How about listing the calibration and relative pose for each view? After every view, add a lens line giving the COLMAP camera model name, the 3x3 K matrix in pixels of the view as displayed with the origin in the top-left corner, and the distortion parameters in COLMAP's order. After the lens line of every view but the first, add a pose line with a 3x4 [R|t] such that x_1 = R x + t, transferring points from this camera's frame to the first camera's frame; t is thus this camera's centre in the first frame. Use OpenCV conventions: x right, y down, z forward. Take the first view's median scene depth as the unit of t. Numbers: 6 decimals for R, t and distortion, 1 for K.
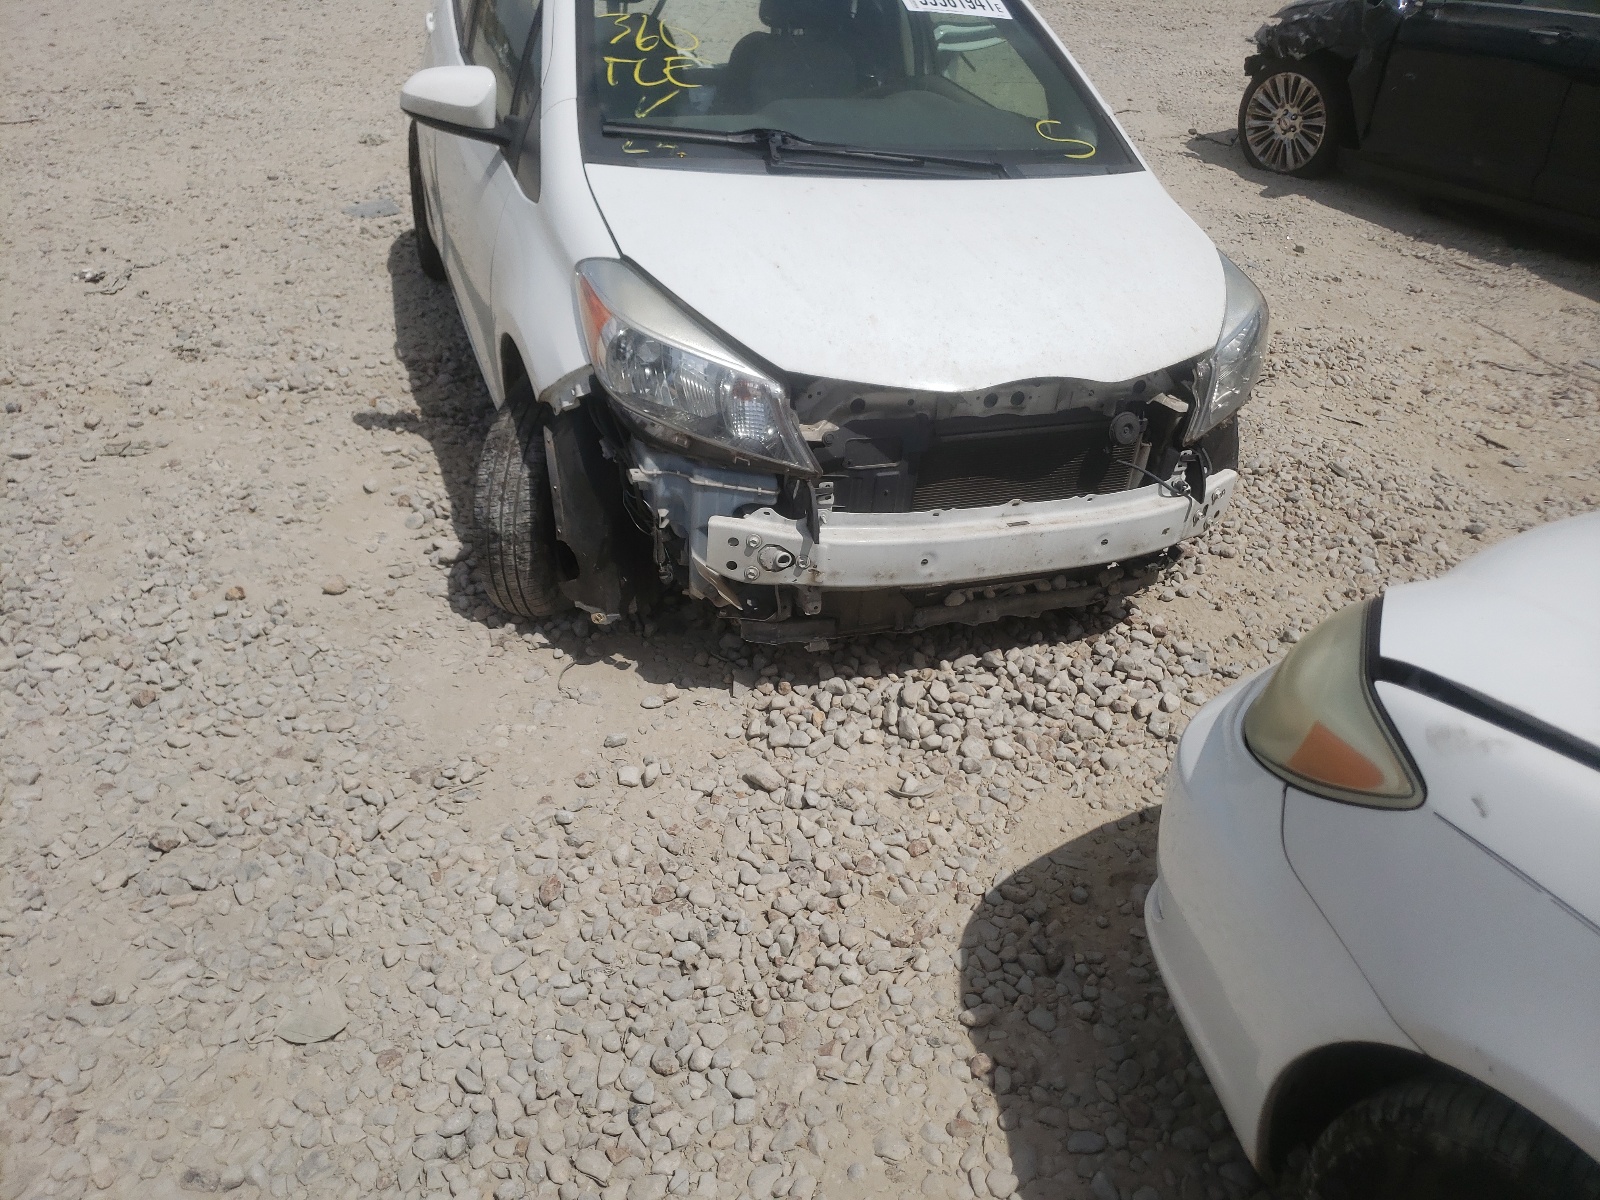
lens RADIAL K [[1240.1, 0, 798.5], [0, 1240.1, 592.5], [0, 0, 1]] dist [0.009815, 0.028421]
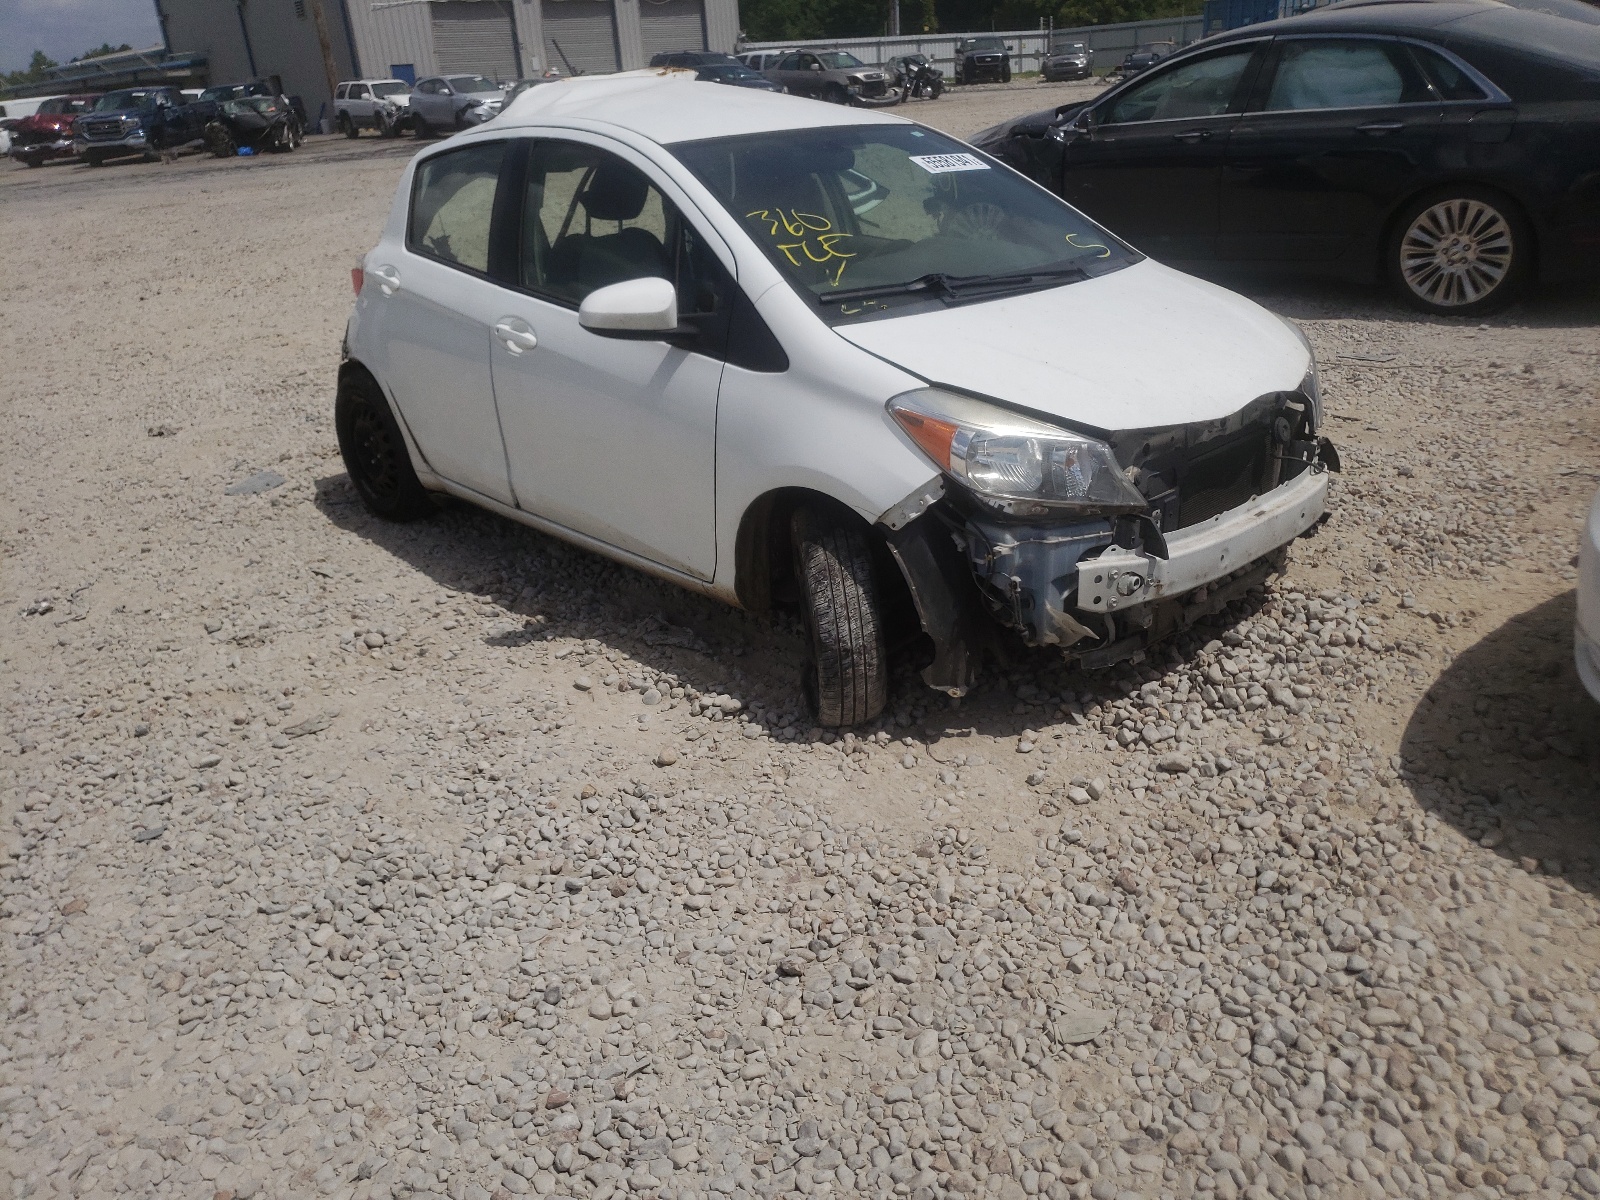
lens RADIAL K [[1252.0, 0, 801.2], [0, 1252.0, 606.6], [0, 0, 1]] dist [0.037463, -0.010732]
pose [[0.913016, -0.270766, 0.305102, -0.626531], [0.309629, 0.946943, -0.086190, 0.000450], [-0.265577, 0.173161, 0.948411, -0.076867]]
